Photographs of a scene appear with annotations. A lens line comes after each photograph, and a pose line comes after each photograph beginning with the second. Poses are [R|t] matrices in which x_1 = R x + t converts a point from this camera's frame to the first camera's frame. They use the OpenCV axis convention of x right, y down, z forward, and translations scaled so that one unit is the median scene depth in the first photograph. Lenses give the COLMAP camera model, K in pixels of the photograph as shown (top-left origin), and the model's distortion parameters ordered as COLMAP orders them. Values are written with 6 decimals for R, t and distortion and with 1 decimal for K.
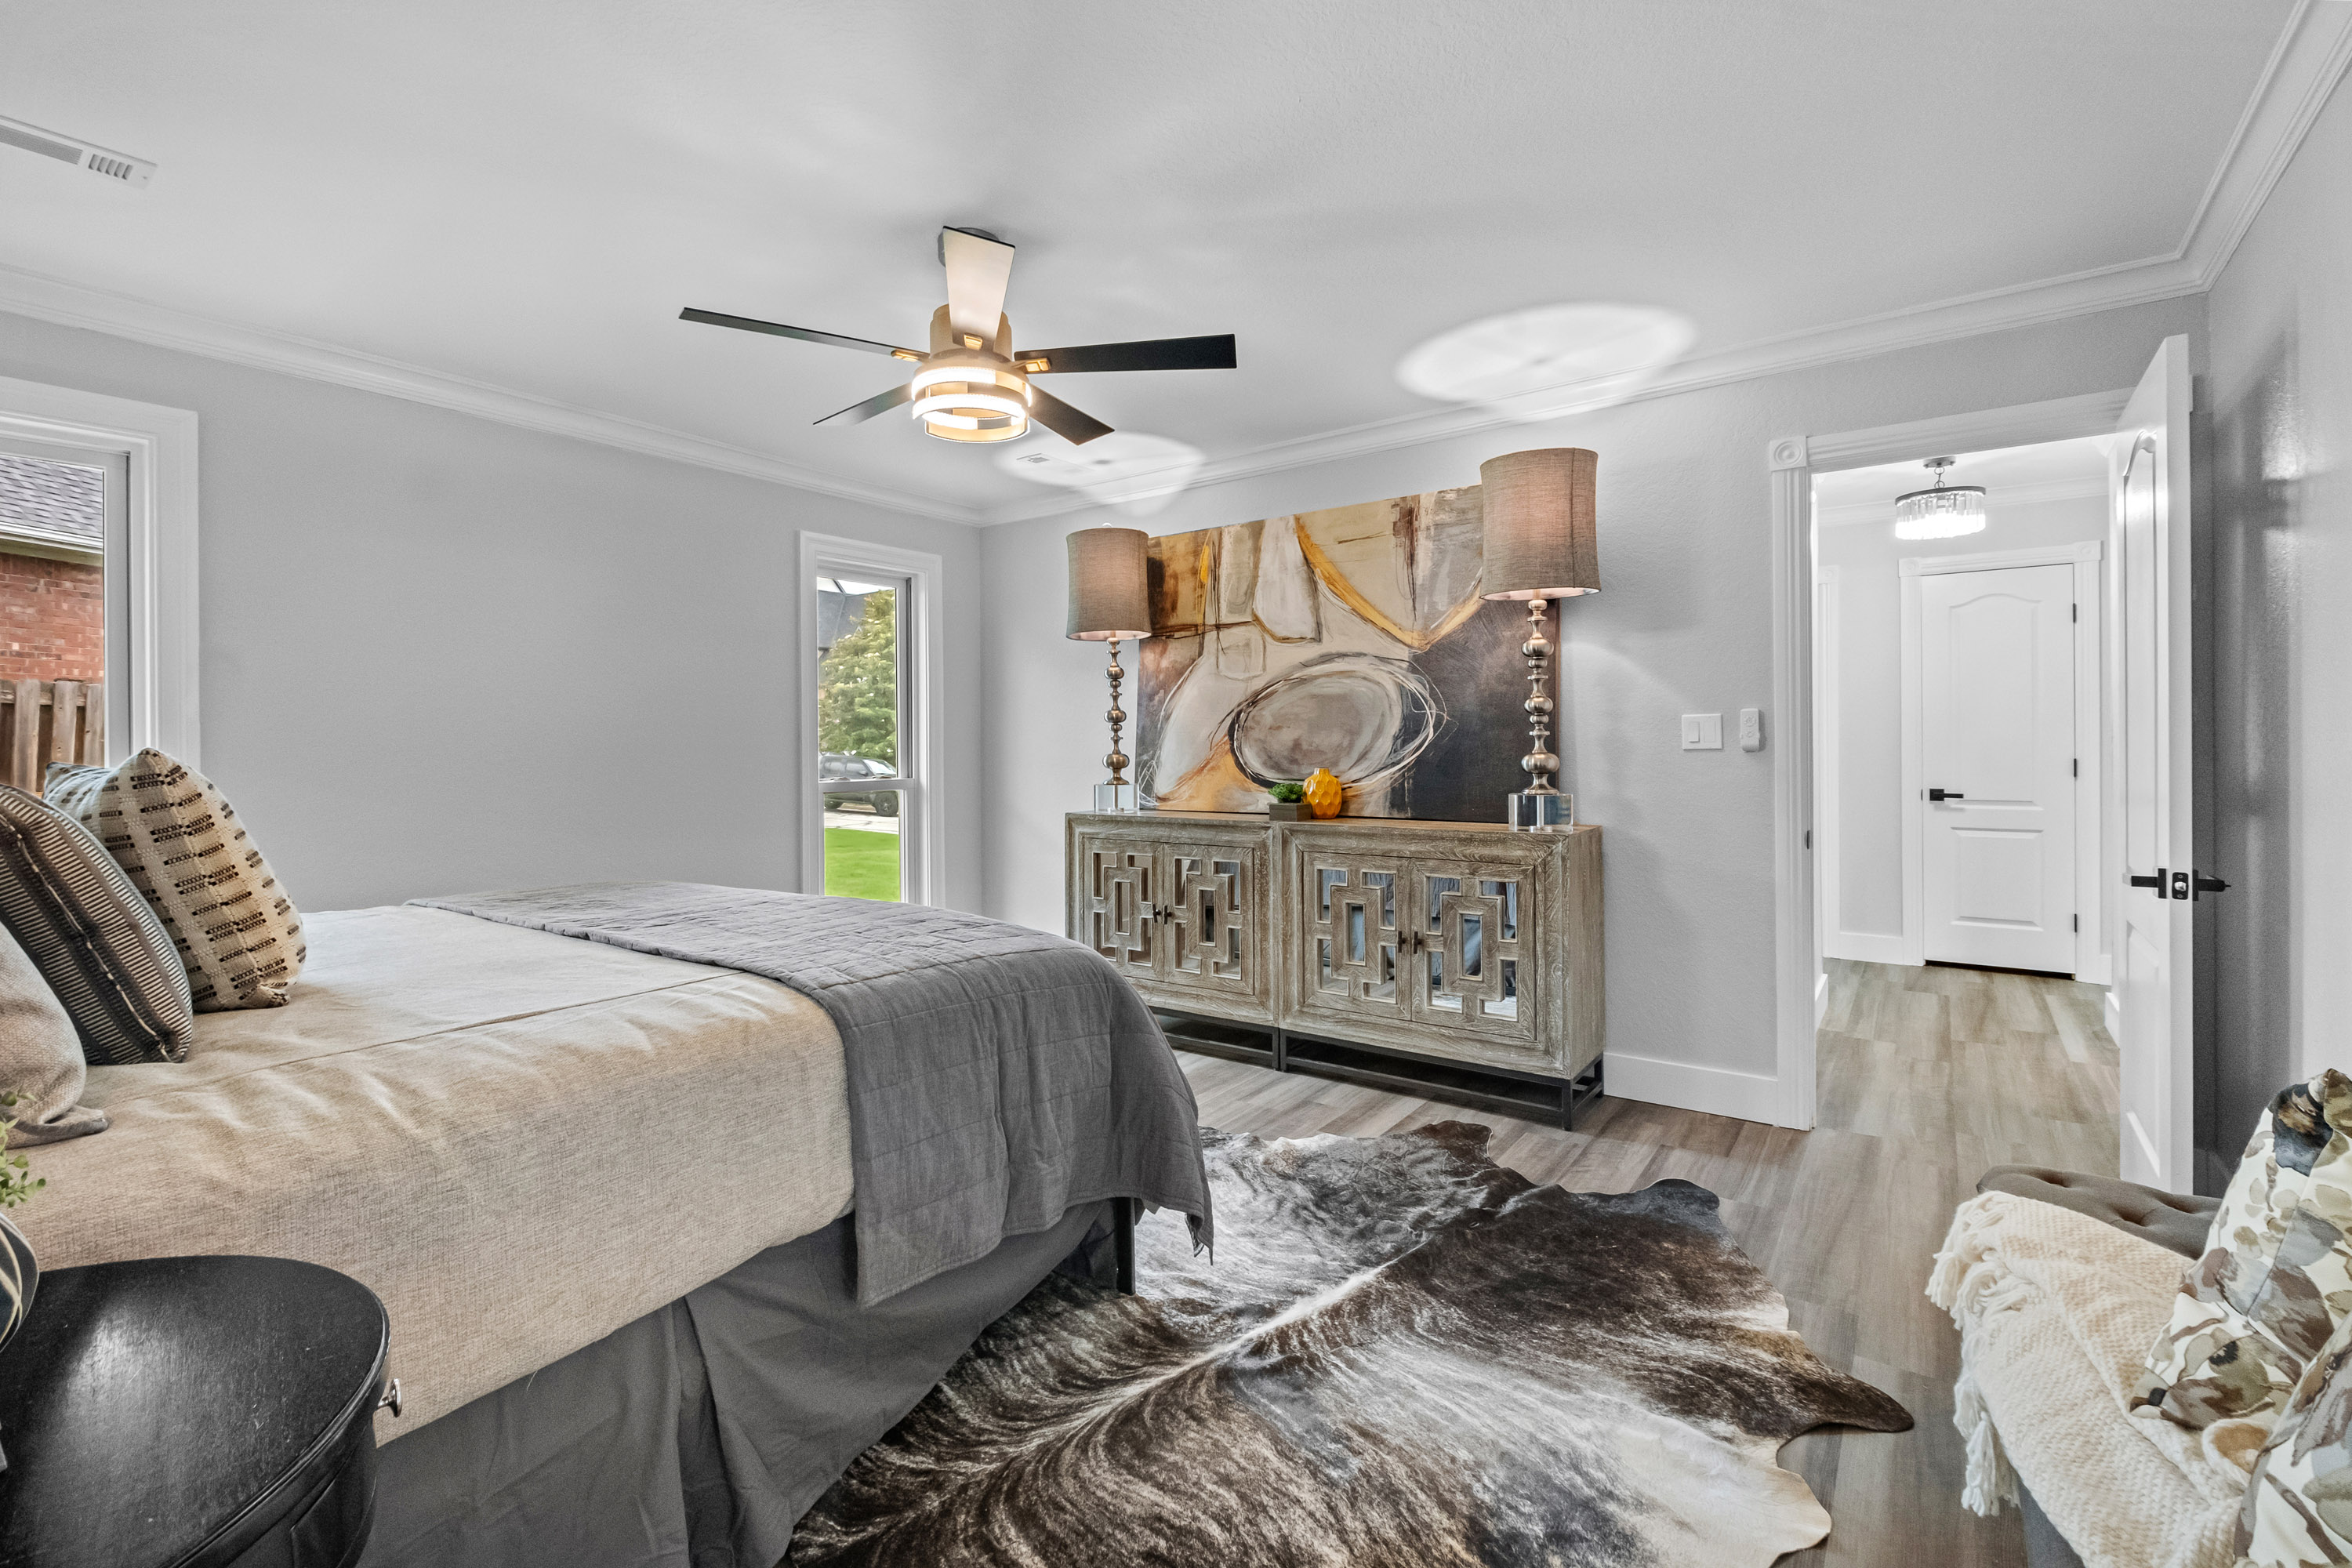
lens RADIAL K [[1034.8, 0, 1171.5], [0, 1034.8, 763.3], [0, 0, 1]] dist [0.004847, -0.004715]
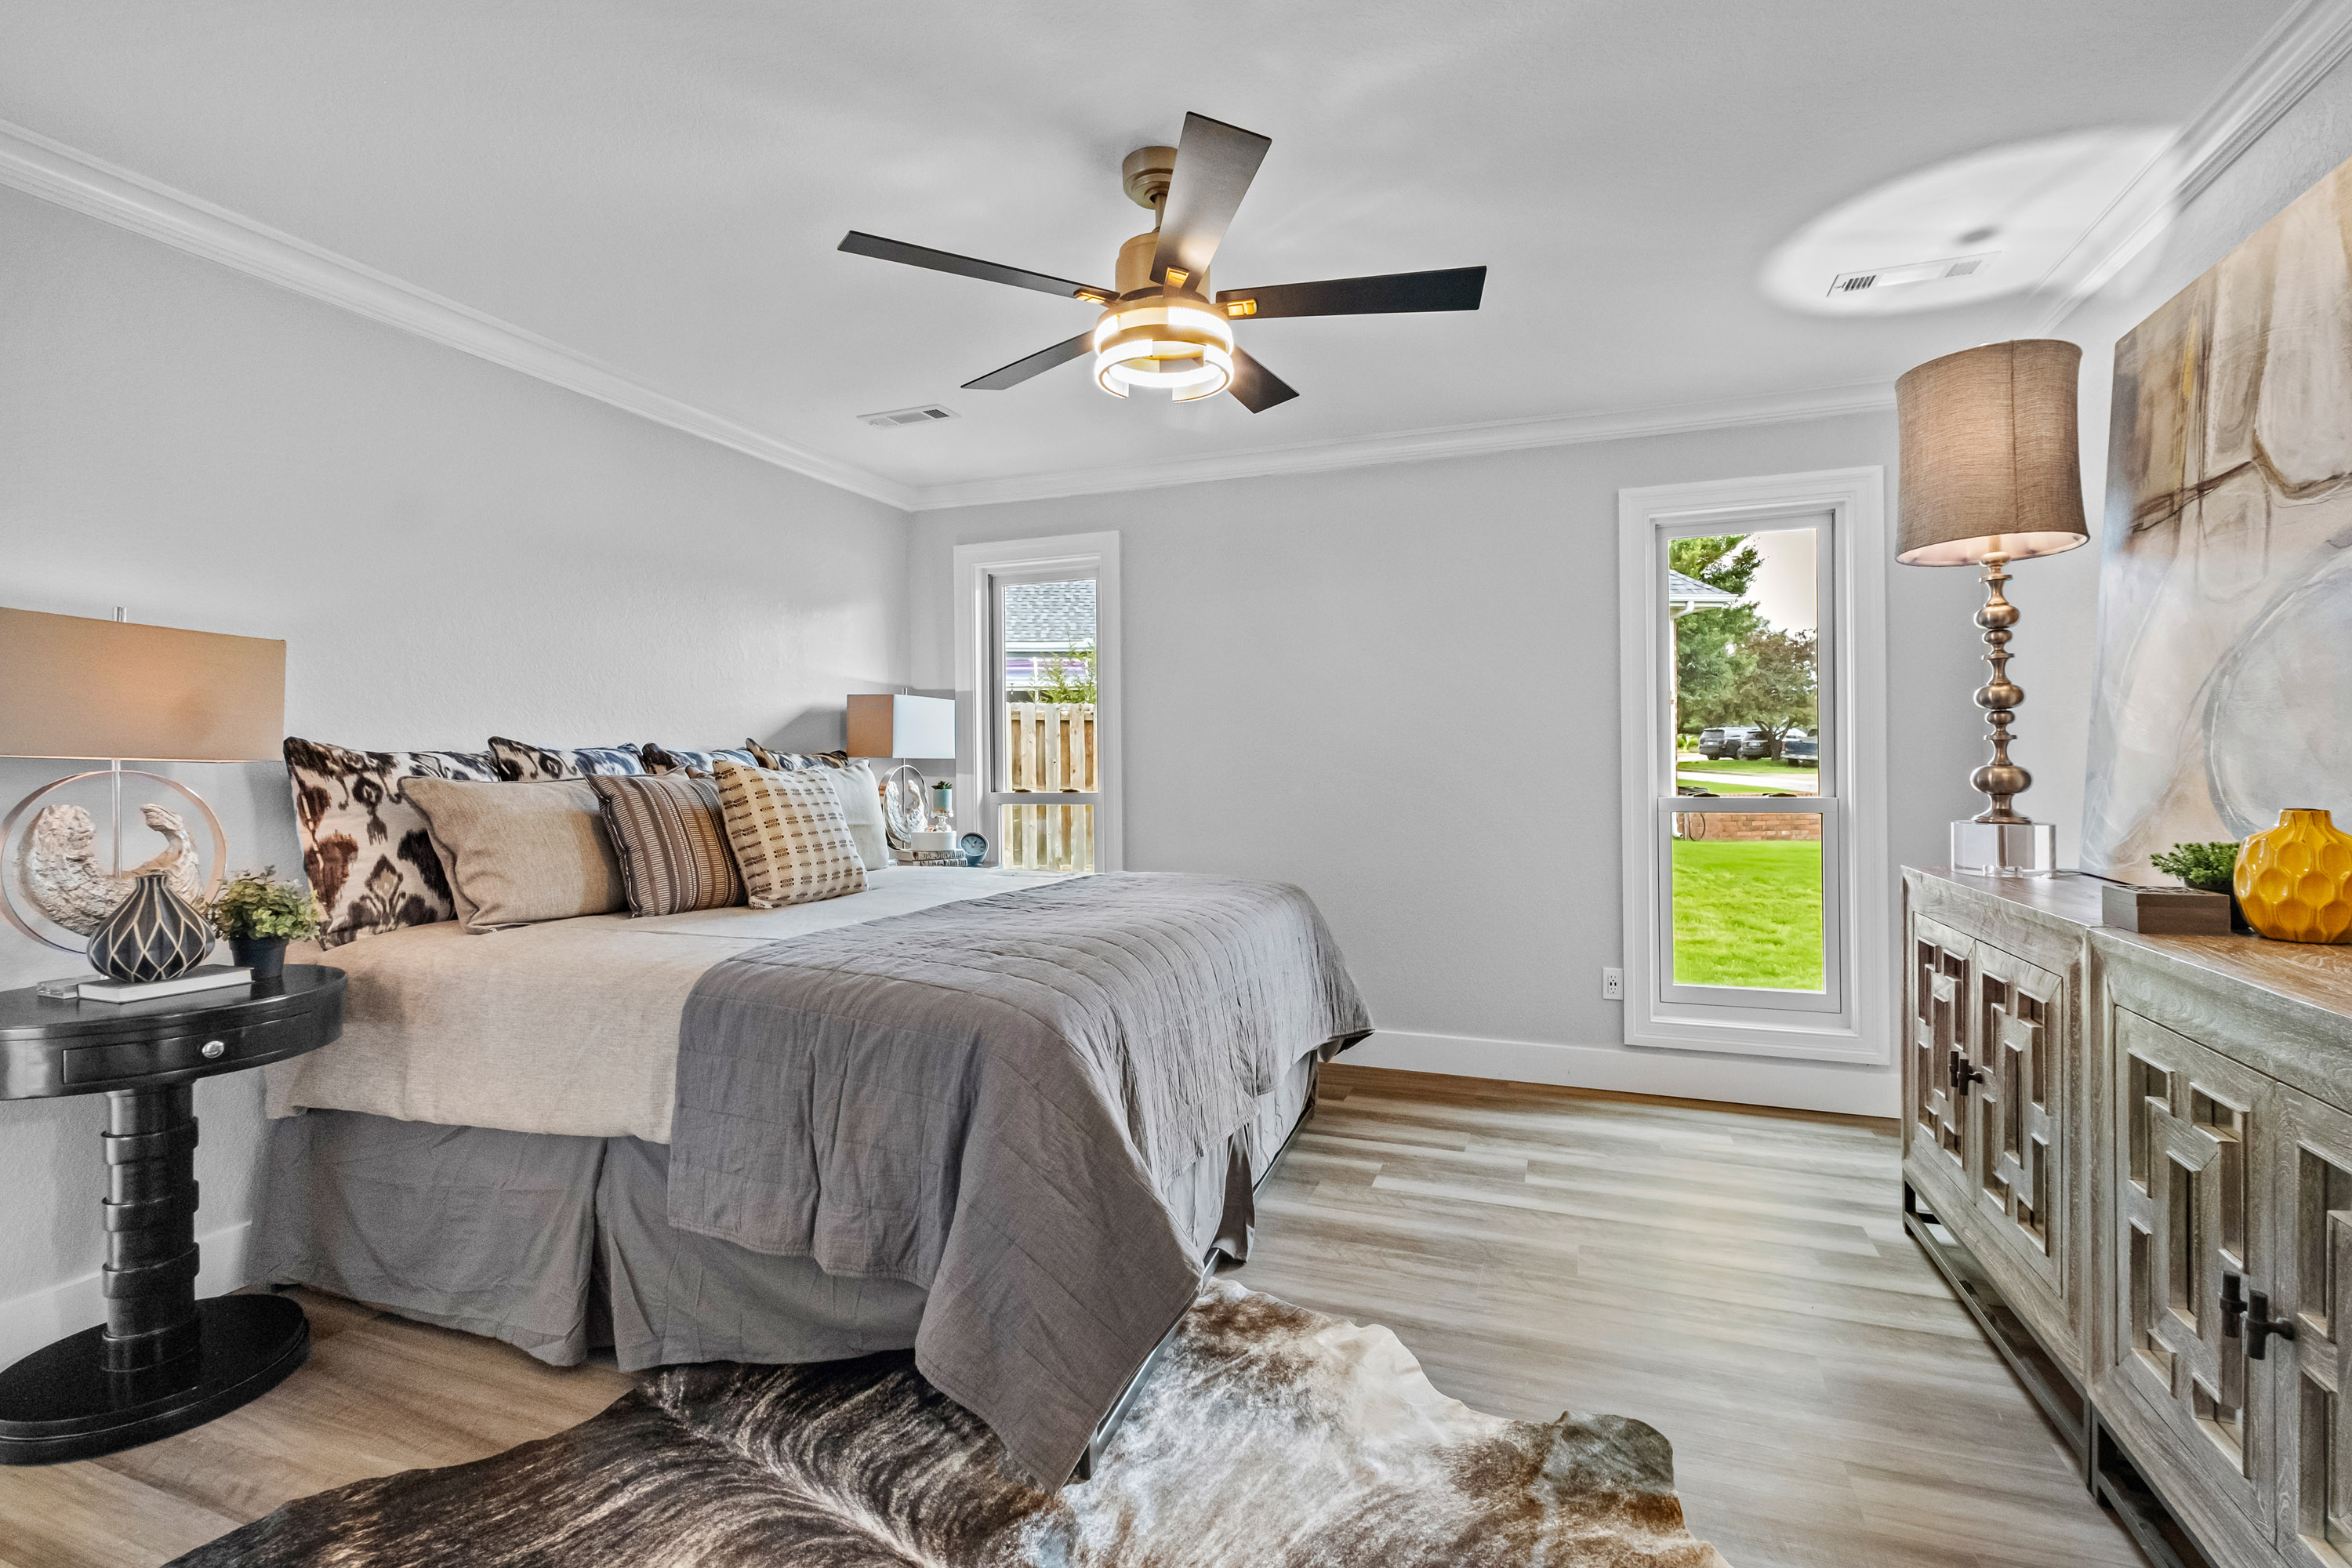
lens RADIAL K [[1080.2, 0, 1170.0], [0, 1080.2, 771.1], [0, 0, 1]] dist [0.000869, -0.000455]
pose [[0.261334, 0.016175, -0.965113, 0.398035], [-0.011559, 0.999840, 0.013627, -0.010206], [0.965179, 0.007594, 0.261479, 0.459045]]
